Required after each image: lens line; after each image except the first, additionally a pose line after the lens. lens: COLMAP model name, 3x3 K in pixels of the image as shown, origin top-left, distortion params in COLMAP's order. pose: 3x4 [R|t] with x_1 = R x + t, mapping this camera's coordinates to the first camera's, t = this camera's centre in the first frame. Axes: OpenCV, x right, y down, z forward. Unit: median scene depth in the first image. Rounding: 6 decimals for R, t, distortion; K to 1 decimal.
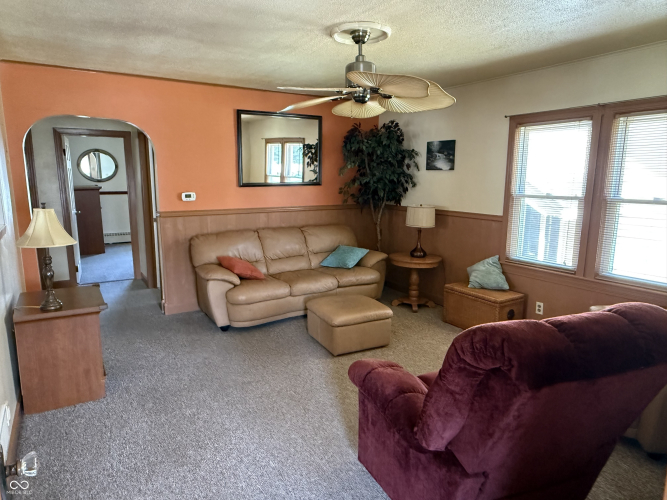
lens RADIAL K [[421.1, 0, 333.5], [0, 421.1, 250.0], [0, 0, 1]] dist [-0.000264, 0.000176]
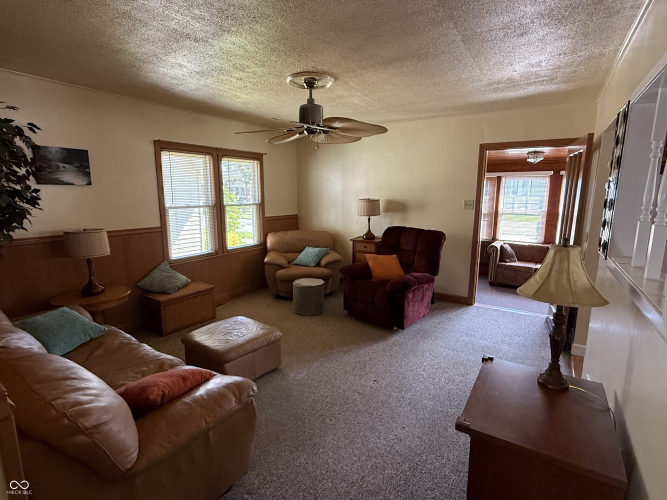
lens RADIAL K [[341.0, 0, 333.5], [0, 341.0, 250.0], [0, 0, 1]] dist [0.001987, -0.000020]
pose [[-0.421610, -0.176236, 0.889486, -0.634571], [0.137638, 0.957128, 0.254877, -0.191796], [-0.896271, 0.229886, -0.379278, 0.944689]]
